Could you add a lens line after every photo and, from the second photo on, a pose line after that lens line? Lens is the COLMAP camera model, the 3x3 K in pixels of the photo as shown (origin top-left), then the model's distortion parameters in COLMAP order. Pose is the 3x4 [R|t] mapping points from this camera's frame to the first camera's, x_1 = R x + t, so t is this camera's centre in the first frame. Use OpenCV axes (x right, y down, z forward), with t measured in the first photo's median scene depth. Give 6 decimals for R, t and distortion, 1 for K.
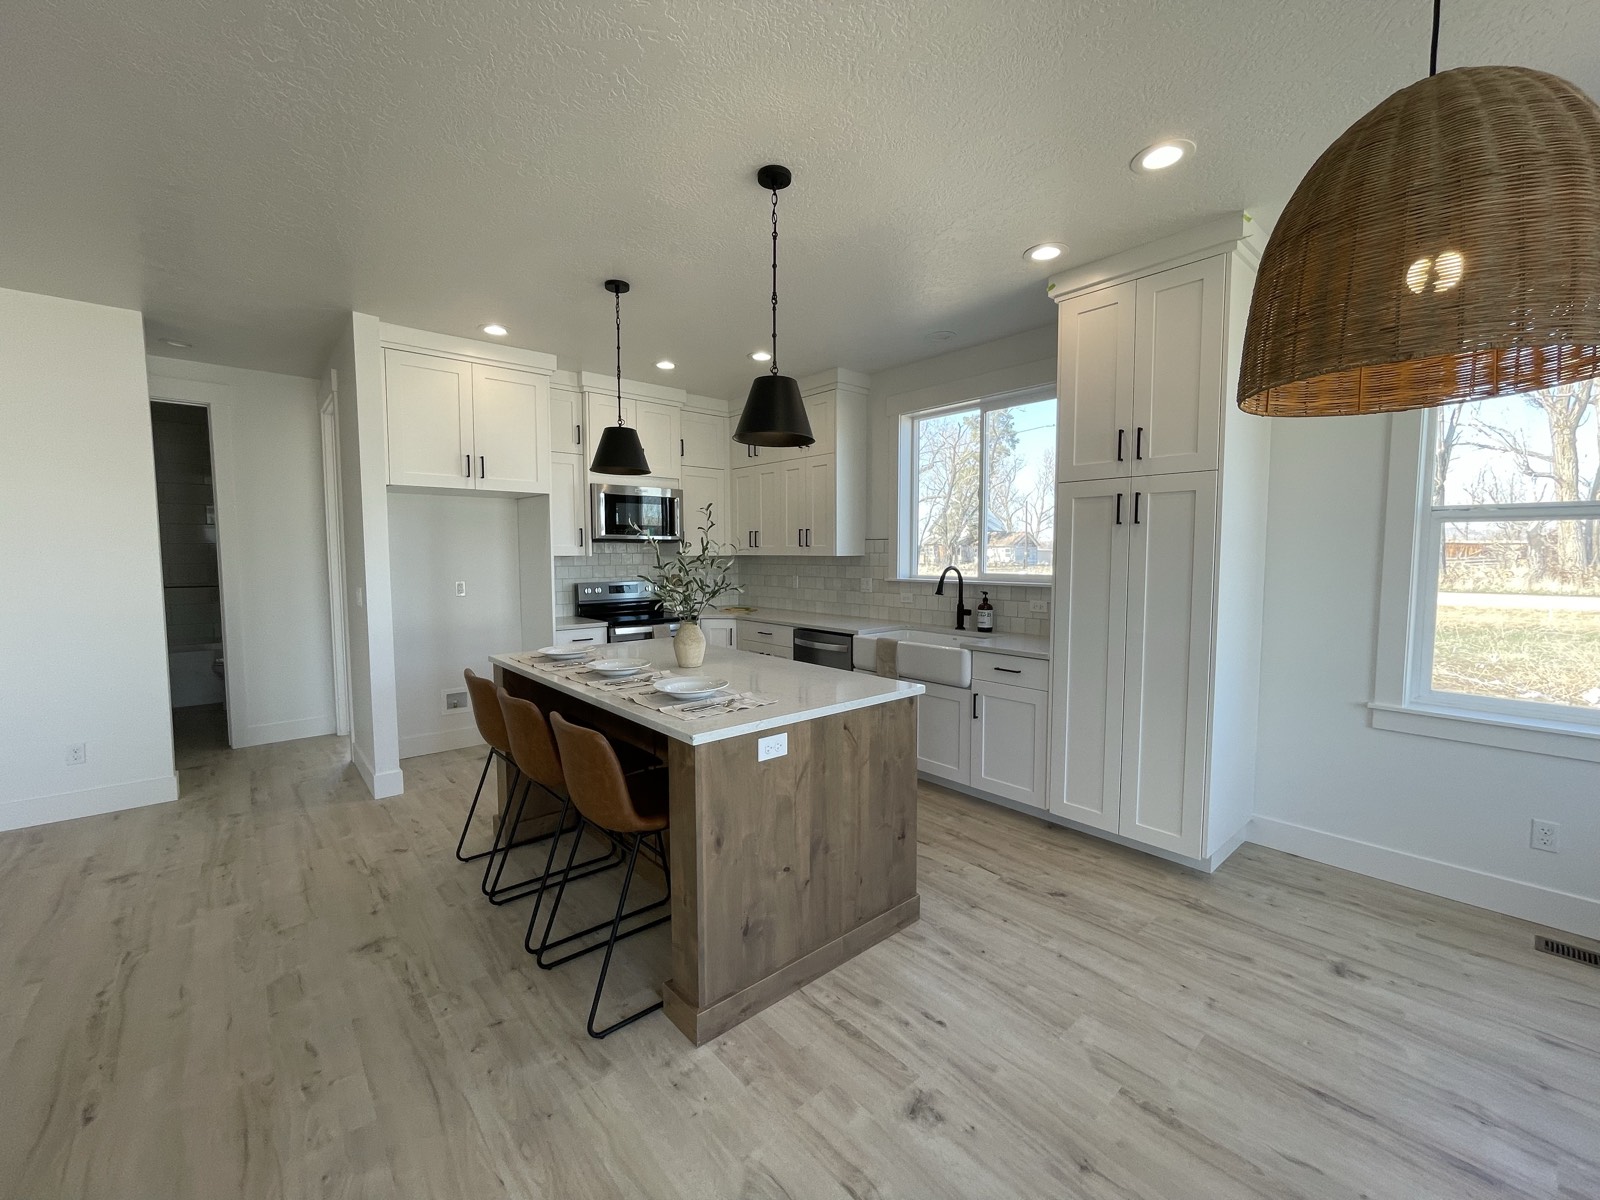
lens RADIAL K [[649.5, 0, 798.2], [0, 649.5, 597.1], [0, 0, 1]] dist [-0.003690, 0.000438]
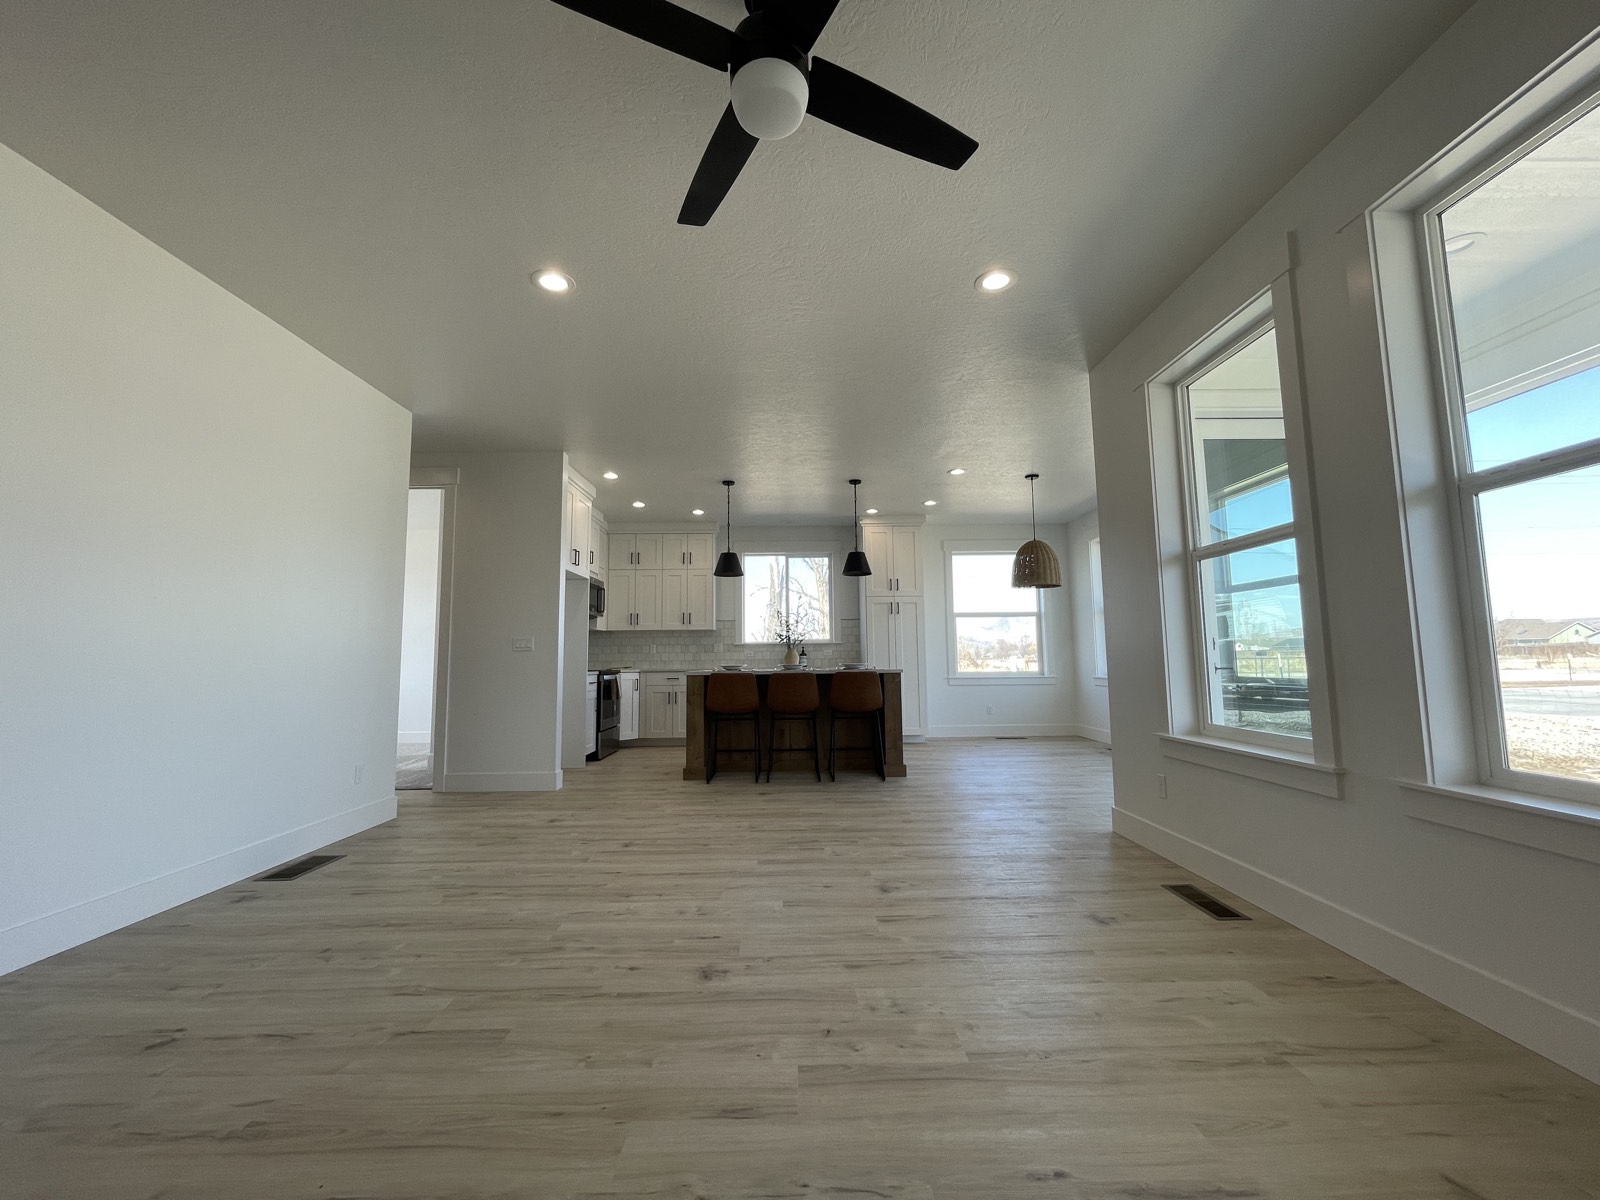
lens RADIAL K [[649.5, 0, 795.0], [0, 649.5, 595.2], [0, 0, 1]] dist [-0.003690, 0.000438]
pose [[0.649772, 0.070825, 0.756822, -1.847542], [0.061555, 0.987477, -0.145258, 0.181512], [-0.757632, 0.140971, 0.637276, -0.418897]]
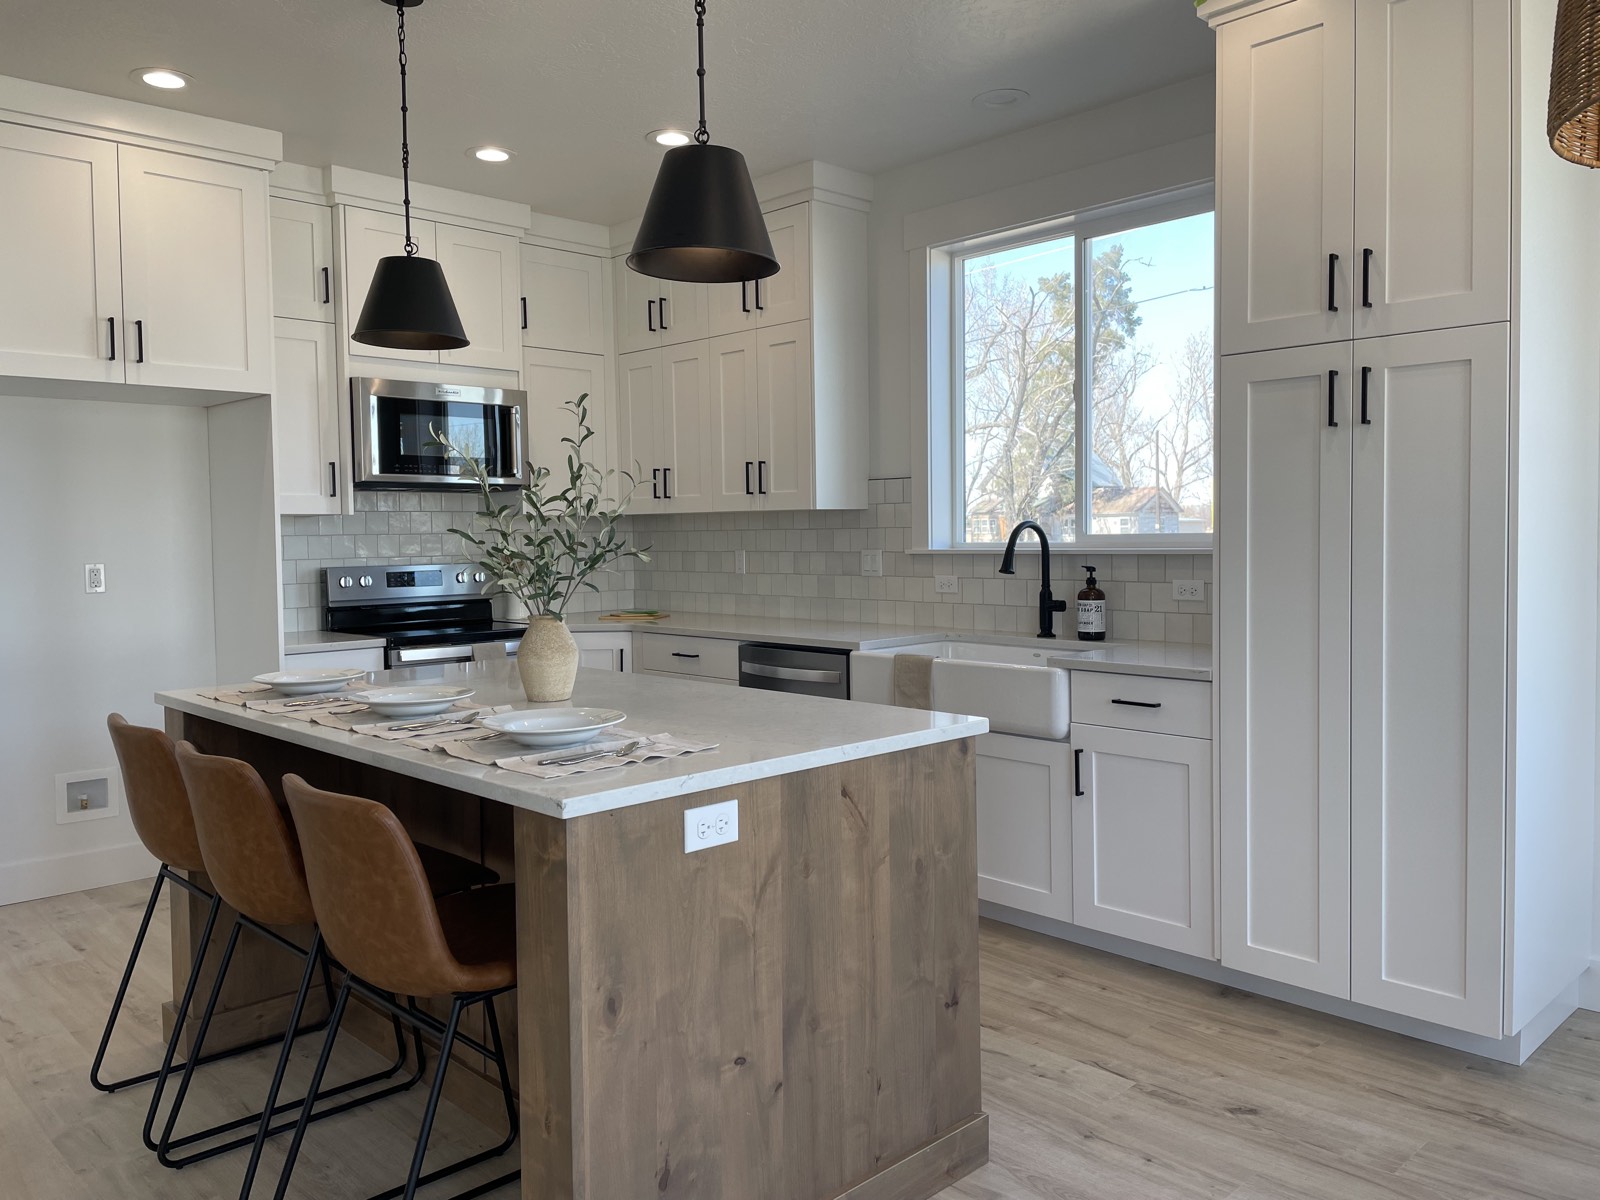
lens RADIAL K [[1205.1, 0, 796.1], [0, 1205.1, 579.0], [0, 0, 1]] dist [0.065573, -0.074137]
pose [[0.998815, -0.014345, 0.046510, -0.009031], [0.015692, 0.999464, -0.028729, 0.040387], [-0.046073, 0.029424, 0.998505, -0.002967]]
